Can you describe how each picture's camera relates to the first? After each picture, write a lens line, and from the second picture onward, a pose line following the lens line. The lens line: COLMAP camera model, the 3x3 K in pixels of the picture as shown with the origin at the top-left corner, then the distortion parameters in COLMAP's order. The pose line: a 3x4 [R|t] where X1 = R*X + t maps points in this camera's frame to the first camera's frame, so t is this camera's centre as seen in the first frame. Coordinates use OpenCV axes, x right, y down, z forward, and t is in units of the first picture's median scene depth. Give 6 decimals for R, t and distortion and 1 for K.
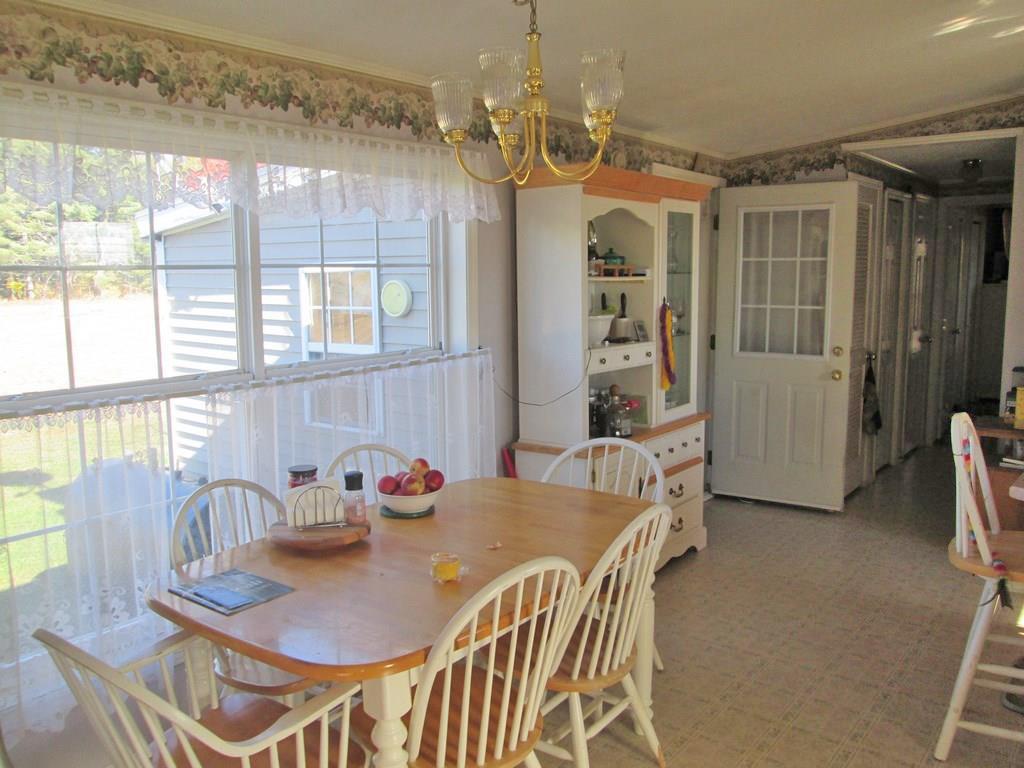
lens RADIAL K [[841.2, 0, 503.9], [0, 841.2, 381.2], [0, 0, 1]] dist [-0.058349, 0.028905]
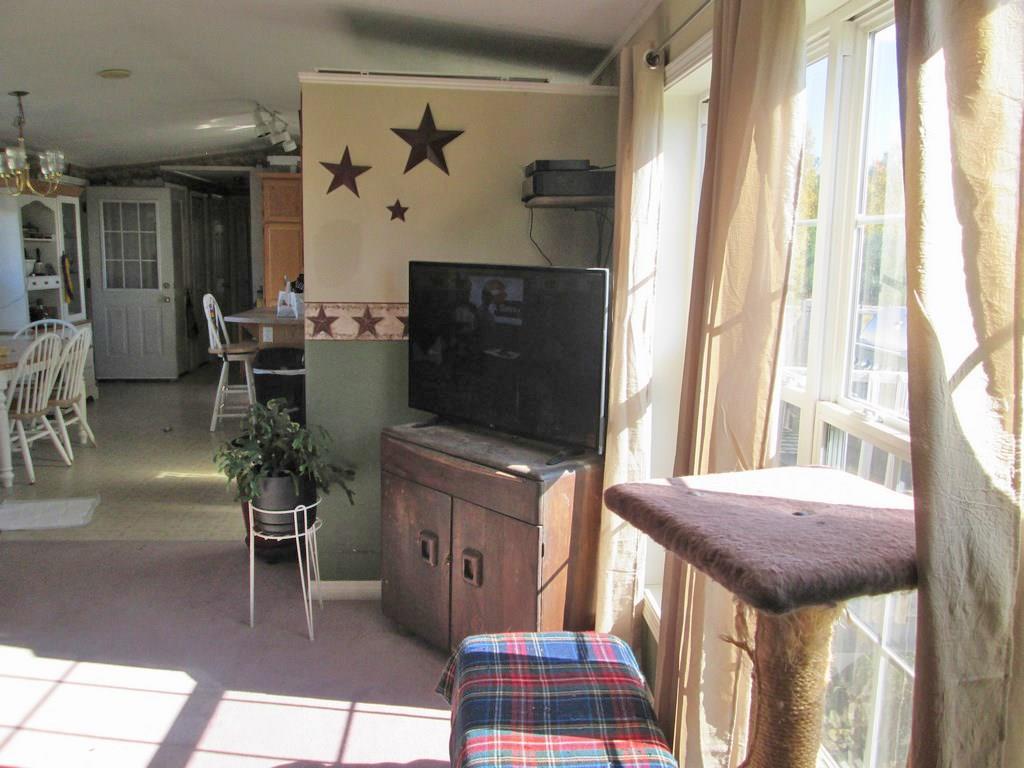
lens RADIAL K [[841.2, 0, 505.8], [0, 841.2, 389.0], [0, 0, 1]] dist [-0.058349, 0.028905]
pose [[0.739219, -0.088956, 0.667565, -0.268639], [0.064546, 0.996033, 0.061251, 0.124185], [-0.670365, -0.002189, 0.742028, -0.802509]]
